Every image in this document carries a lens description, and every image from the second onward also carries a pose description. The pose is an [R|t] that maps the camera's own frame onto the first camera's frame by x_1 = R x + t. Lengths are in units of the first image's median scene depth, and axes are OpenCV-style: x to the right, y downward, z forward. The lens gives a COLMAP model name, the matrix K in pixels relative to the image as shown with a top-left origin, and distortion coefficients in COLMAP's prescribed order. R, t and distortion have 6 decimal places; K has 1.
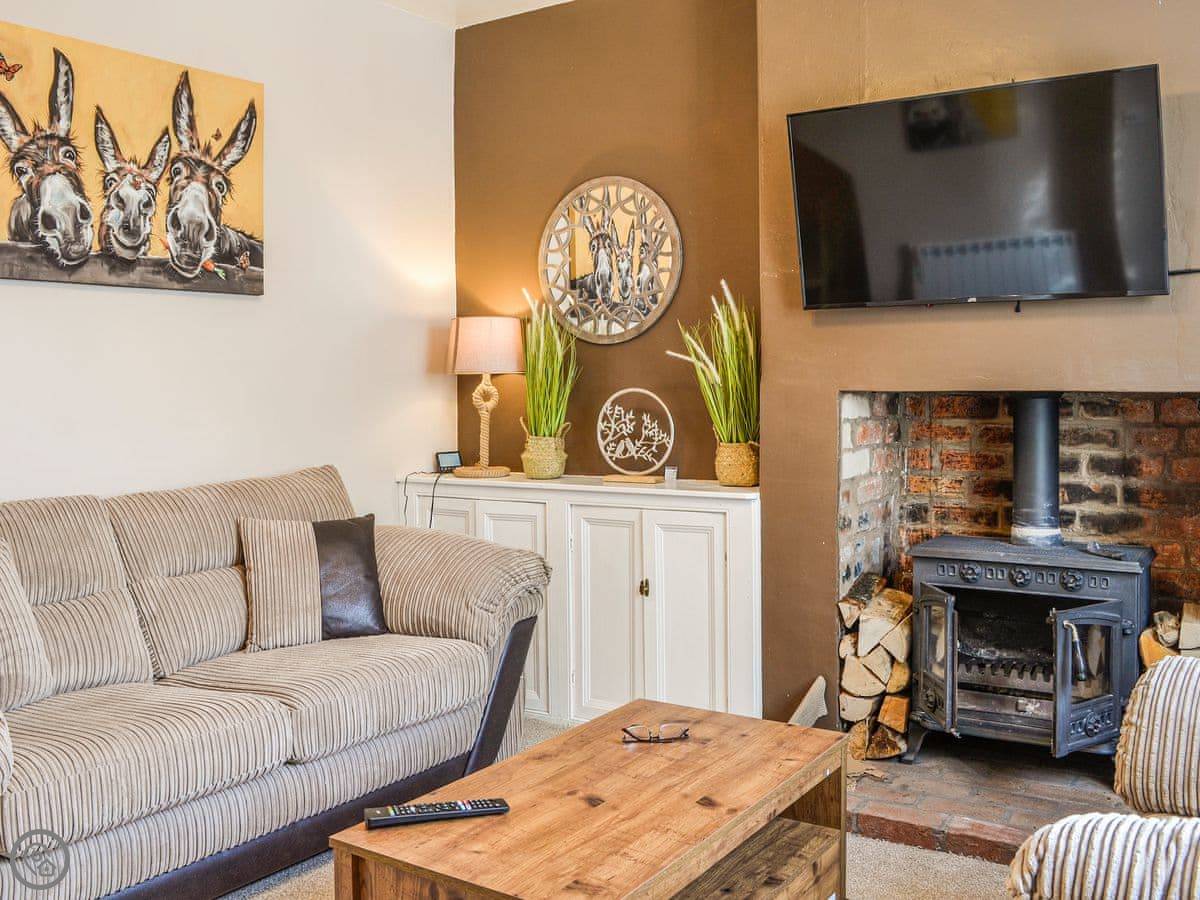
lens RADIAL K [[1126.3, 0, 599.9], [0, 1126.3, 426.5], [0, 0, 1]] dist [-0.009590, -0.002405]
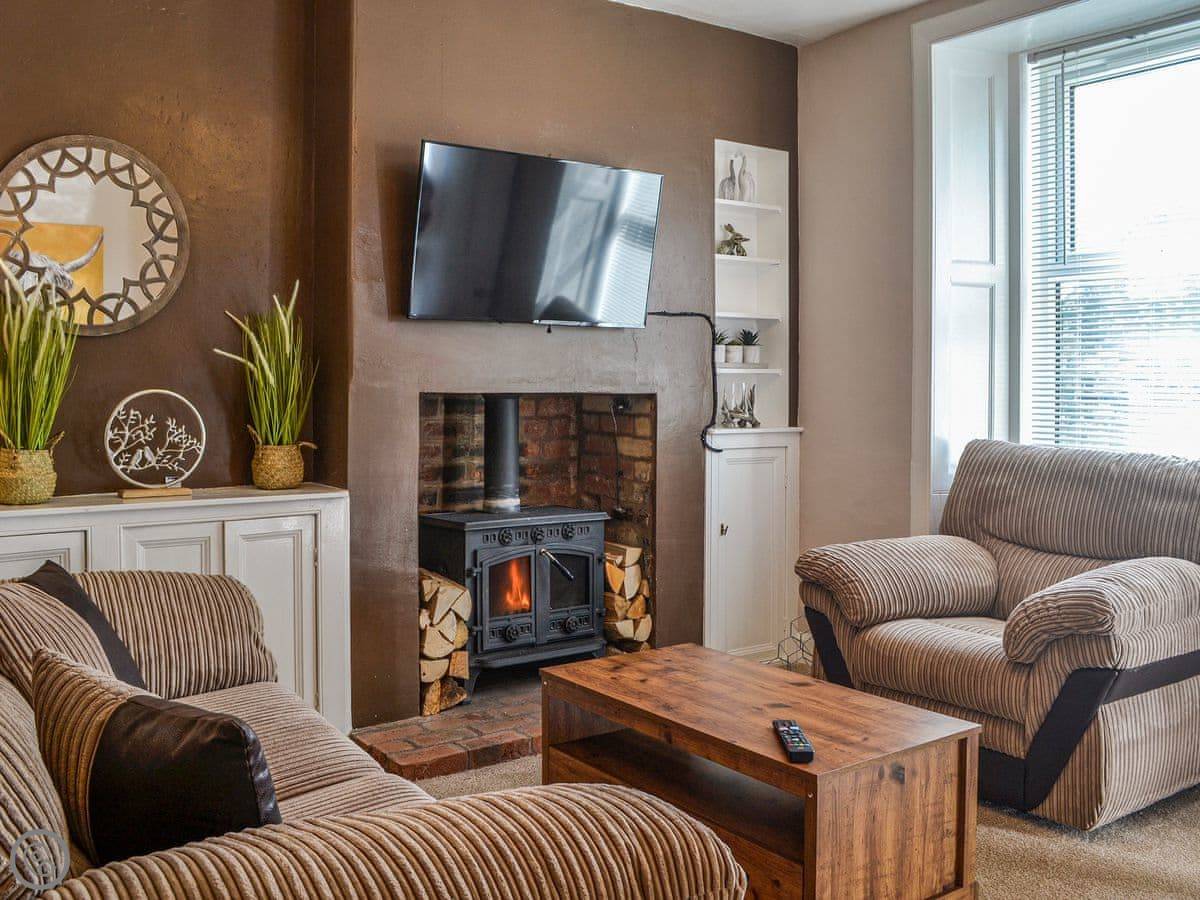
lens RADIAL K [[1111.0, 0, 600.0], [0, 1111.0, 450.0], [0, 0, 1]] dist [-0.011761, -0.001788]
pose [[0.389634, -0.044918, 0.919874, -0.677217], [0.029721, 0.998903, 0.036188, -0.008220], [-0.920490, 0.013240, 0.390542, 0.369780]]
